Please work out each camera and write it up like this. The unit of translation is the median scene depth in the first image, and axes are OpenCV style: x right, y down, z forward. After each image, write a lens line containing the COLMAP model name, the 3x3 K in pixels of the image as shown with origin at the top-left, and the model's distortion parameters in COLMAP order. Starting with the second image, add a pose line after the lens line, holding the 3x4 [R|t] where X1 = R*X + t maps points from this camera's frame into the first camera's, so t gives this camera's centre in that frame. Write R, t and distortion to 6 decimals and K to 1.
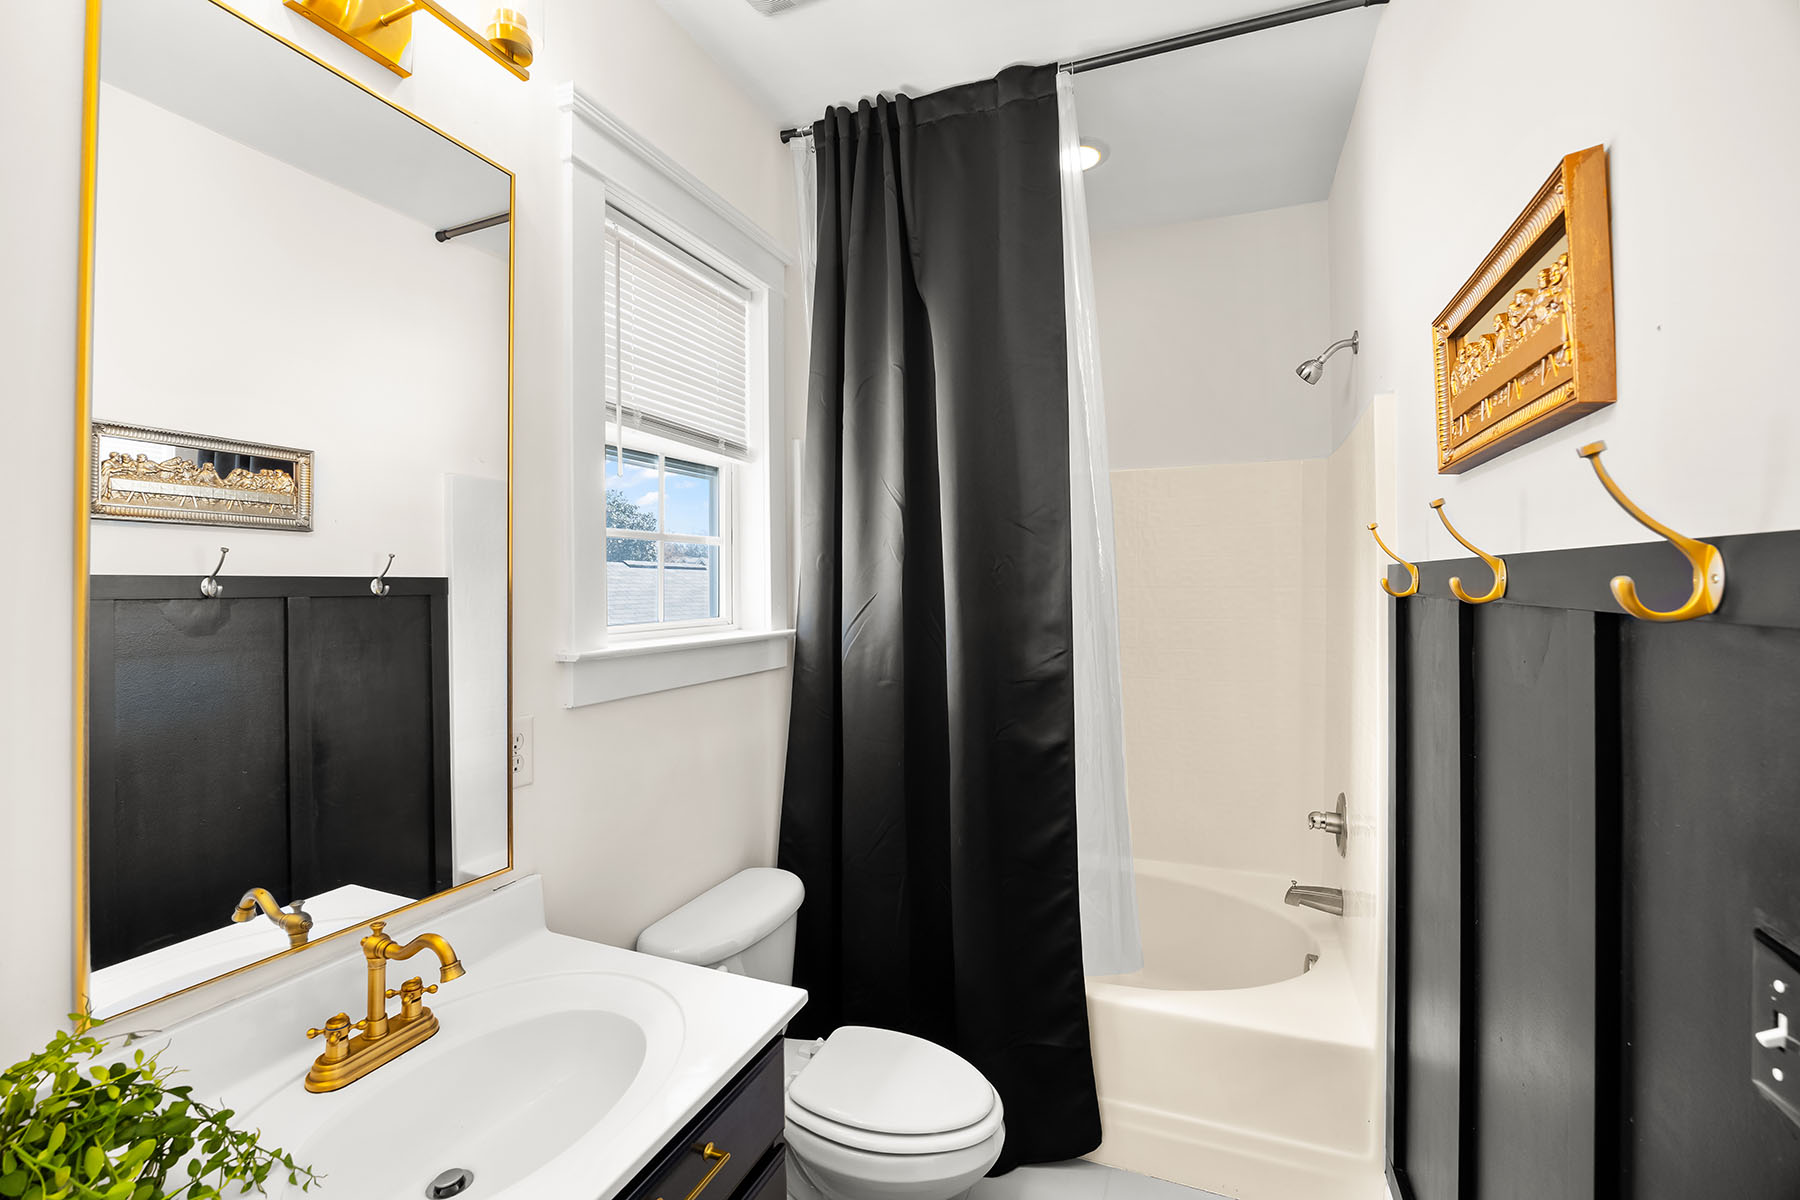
lens RADIAL K [[774.2, 0, 897.5], [0, 774.2, 592.5], [0, 0, 1]] dist [-0.019355, 0.001140]
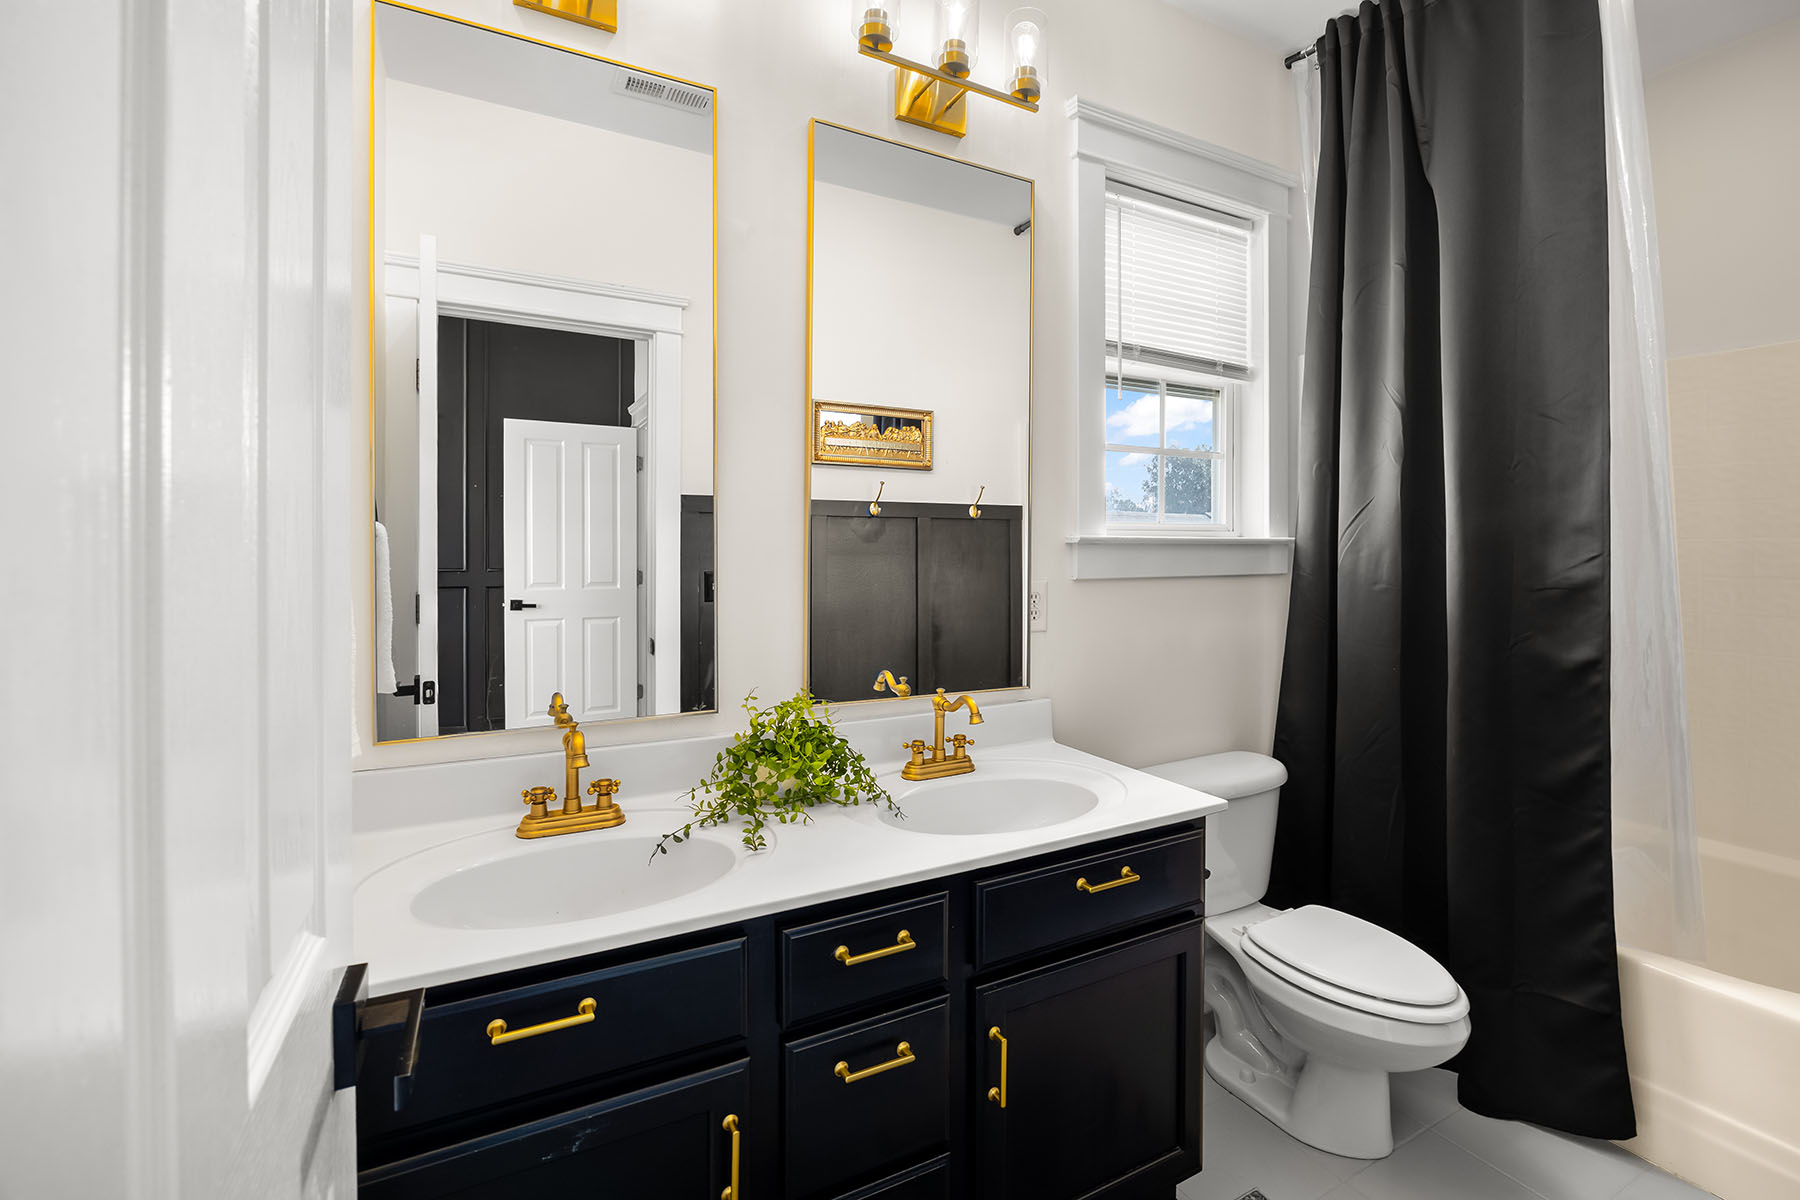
lens RADIAL K [[819.7, 0, 960.3], [0, 819.7, 574.2], [0, 0, 1]] dist [-0.019715, 0.000162]
pose [[0.797899, 0.022697, -0.602363, 0.188801], [-0.007601, 0.999590, 0.027596, 0.076500], [0.602743, -0.017440, 0.797745, -0.165373]]
